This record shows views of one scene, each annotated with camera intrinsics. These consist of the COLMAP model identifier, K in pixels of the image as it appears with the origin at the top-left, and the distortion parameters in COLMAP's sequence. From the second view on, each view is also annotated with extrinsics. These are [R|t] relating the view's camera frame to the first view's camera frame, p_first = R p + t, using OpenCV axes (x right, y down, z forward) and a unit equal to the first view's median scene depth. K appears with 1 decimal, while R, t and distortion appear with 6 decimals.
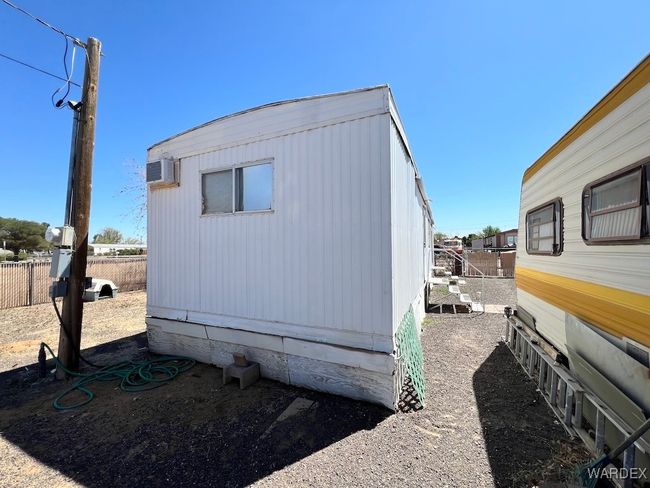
lens RADIAL K [[259.1, 0, 326.0], [0, 259.1, 245.4], [0, 0, 1]] dist [-0.003481, 0.000757]
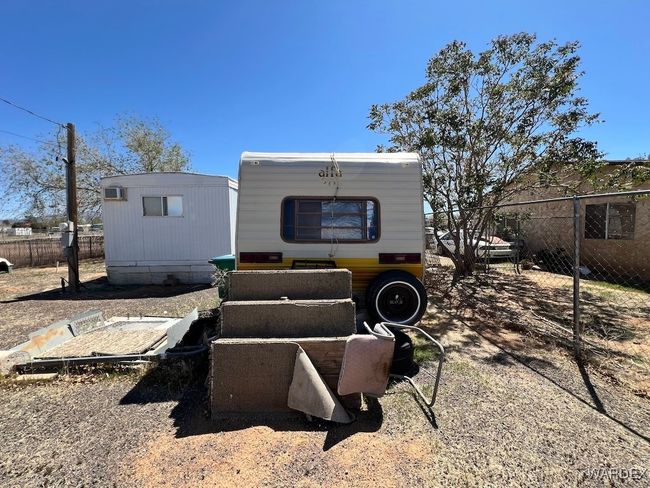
lens RADIAL K [[259.1, 0, 325.9], [0, 259.1, 245.0], [0, 0, 1]] dist [-0.003481, 0.000757]
pose [[0.904217, -0.029592, 0.426047, -0.031108], [-0.003615, 0.997030, 0.076924, -0.052295], [-0.427058, -0.071096, 0.901425, -1.740447]]
